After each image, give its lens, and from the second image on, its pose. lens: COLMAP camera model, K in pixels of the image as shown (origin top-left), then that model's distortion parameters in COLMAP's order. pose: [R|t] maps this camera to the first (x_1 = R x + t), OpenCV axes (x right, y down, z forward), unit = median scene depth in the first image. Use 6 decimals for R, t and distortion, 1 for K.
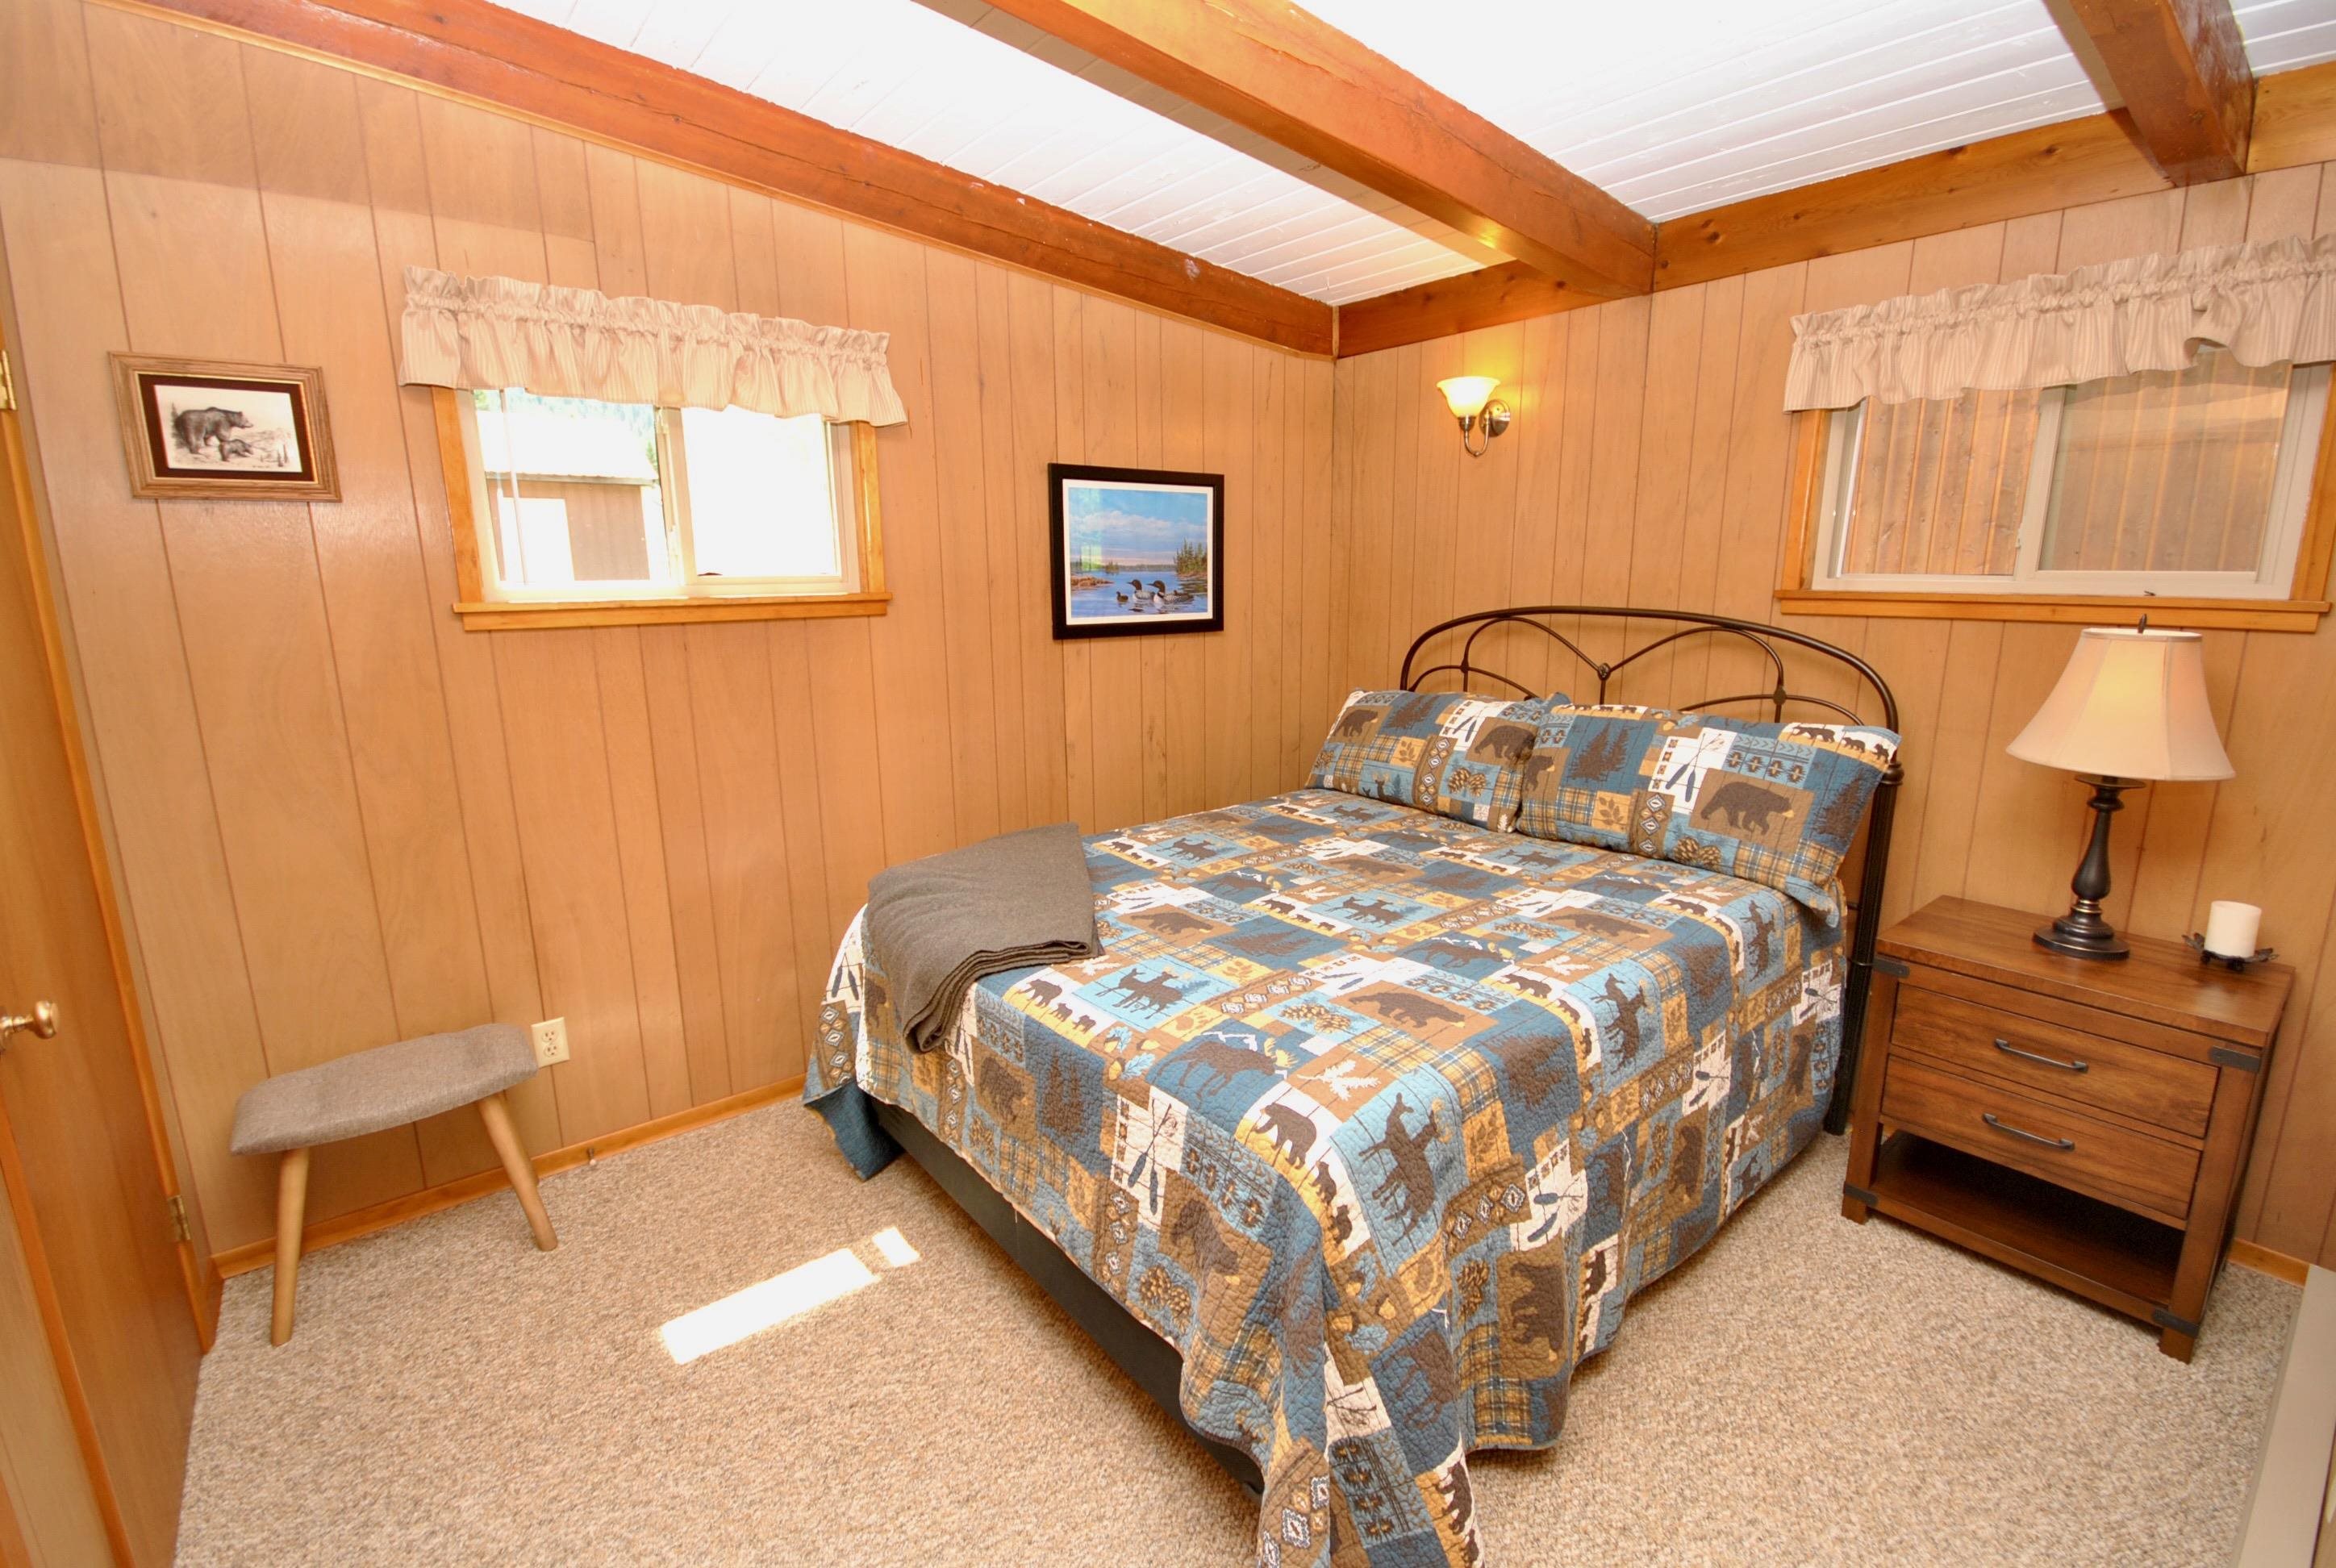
lens RADIAL K [[1027.4, 0, 1188.6], [0, 1027.4, 780.9], [0, 0, 1]] dist [-0.000690, -0.006533]
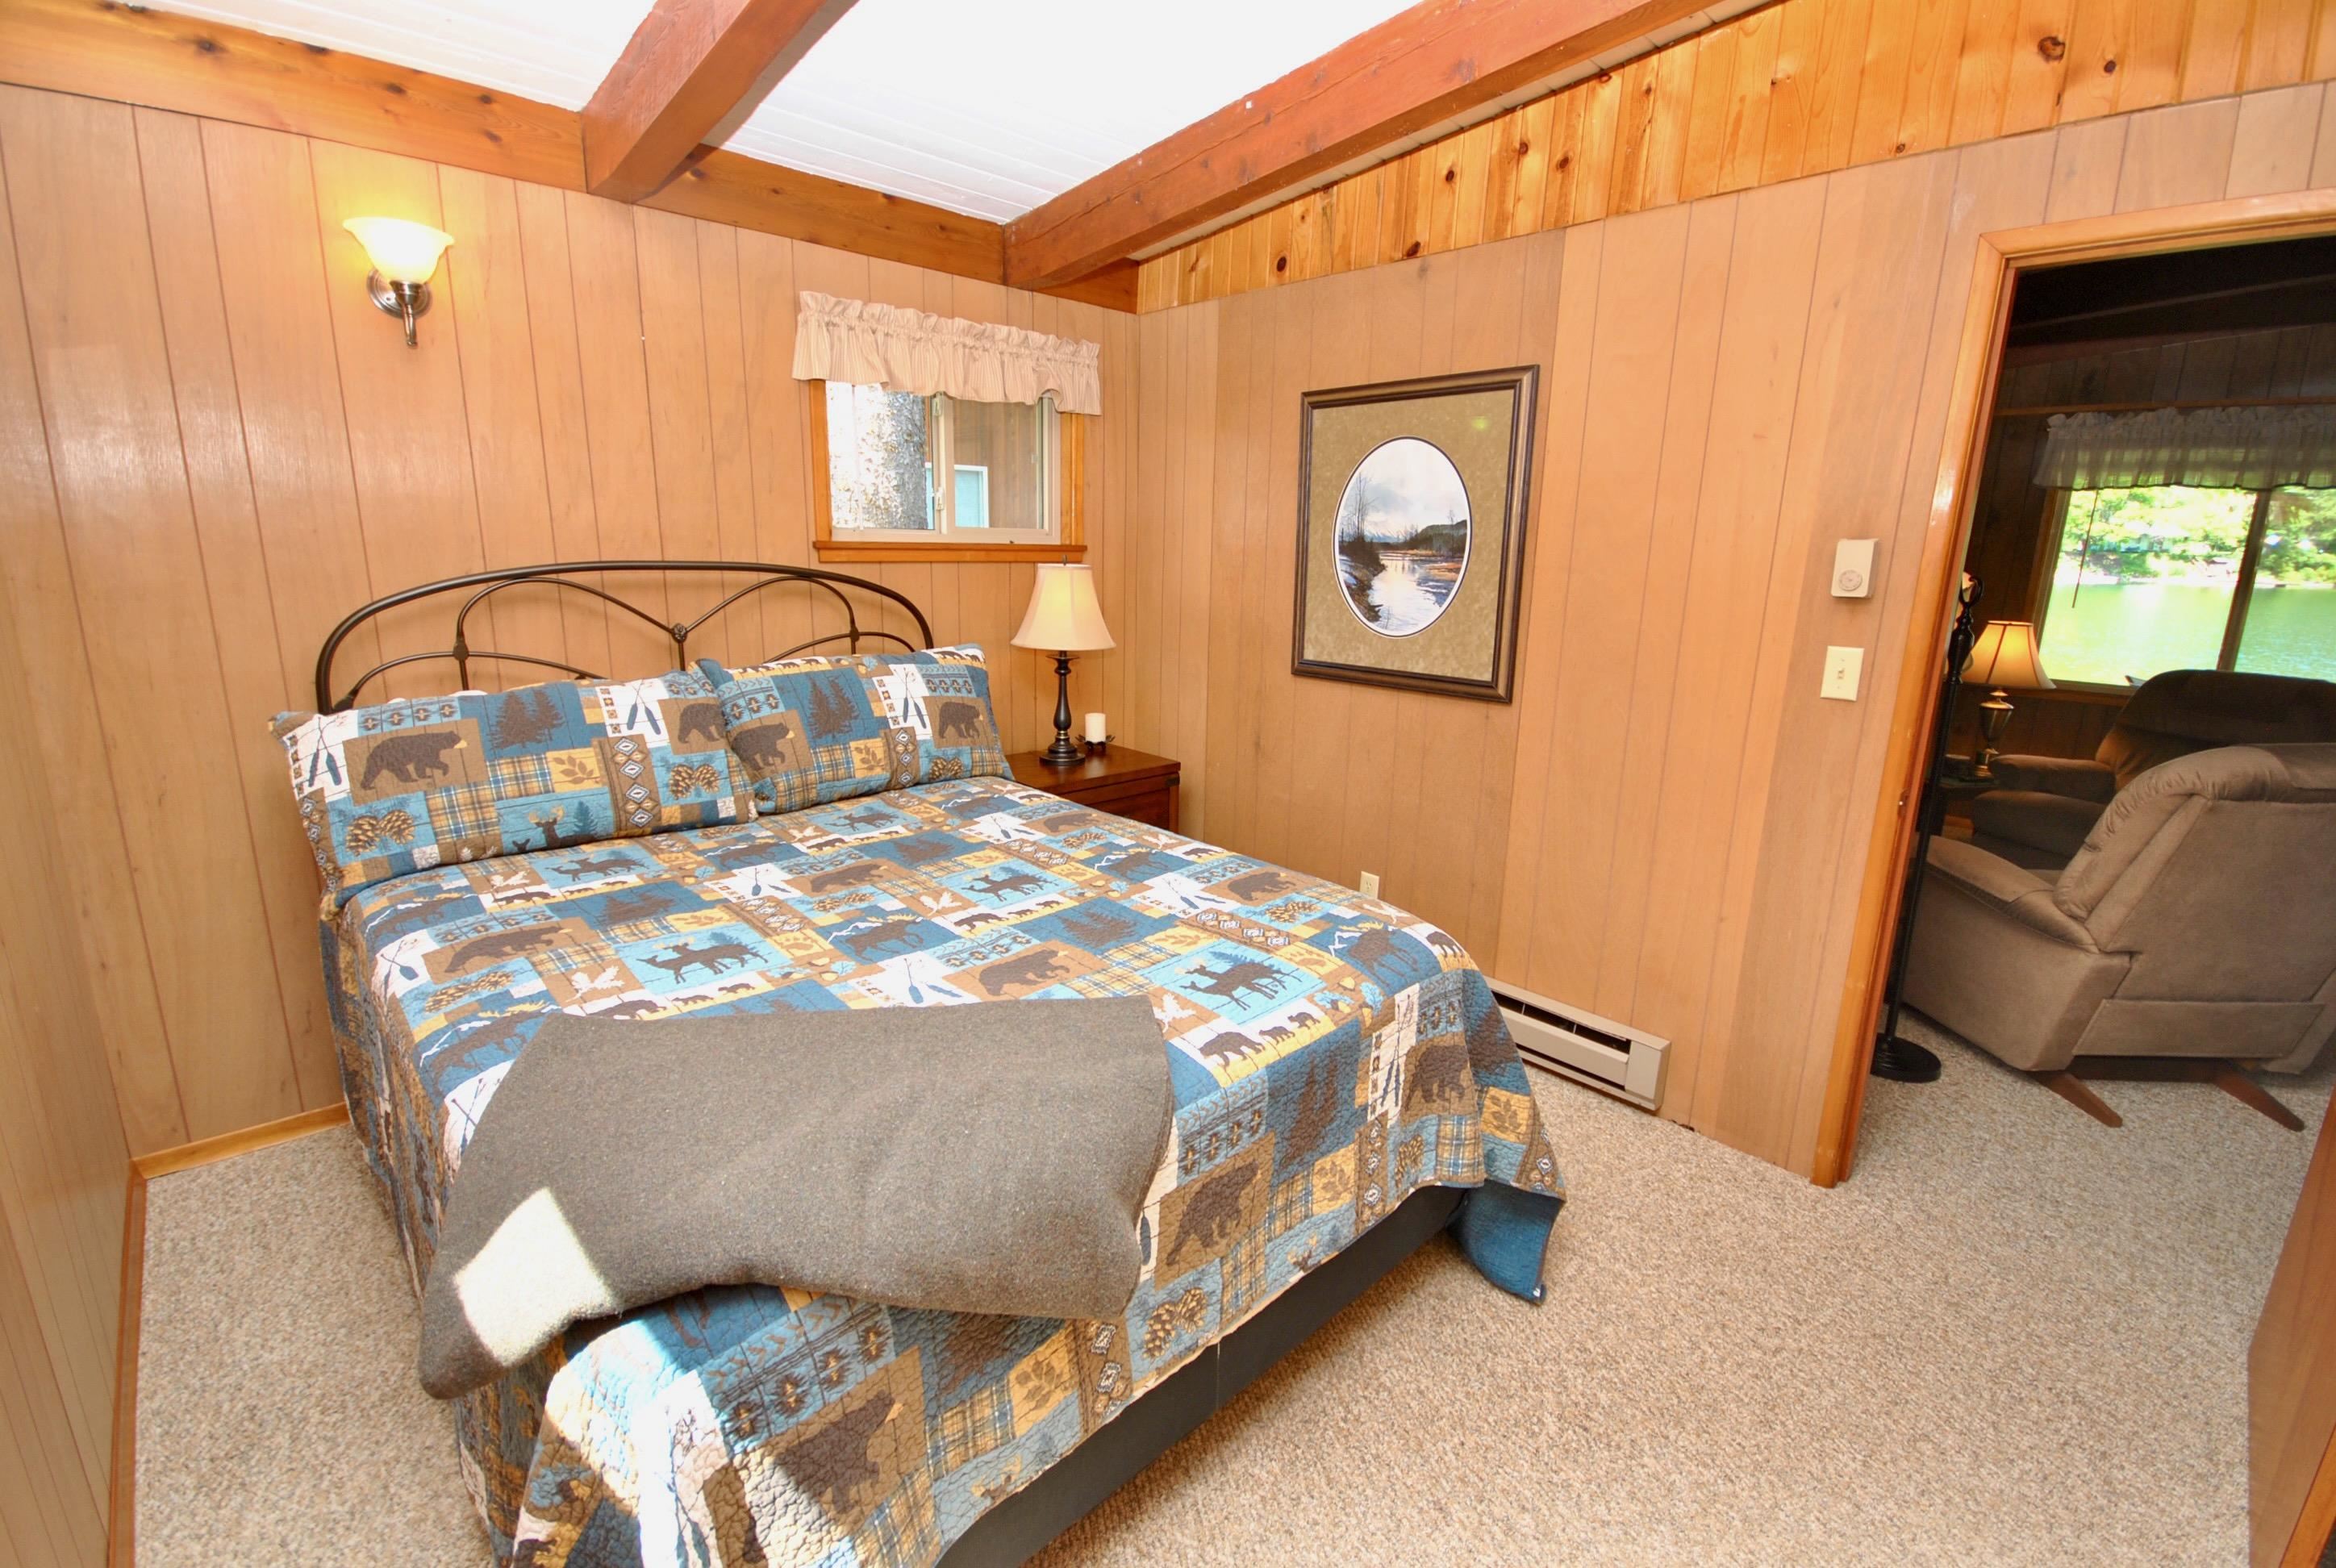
lens RADIAL K [[1027.4, 0, 1185.9], [0, 1027.4, 775.4], [0, 0, 1]] dist [-0.000690, -0.006533]
pose [[-0.074711, -0.223532, 0.971829, -0.635247], [0.183236, 0.954882, 0.233720, -0.139254], [-0.980226, 0.195536, -0.030381, 0.739255]]
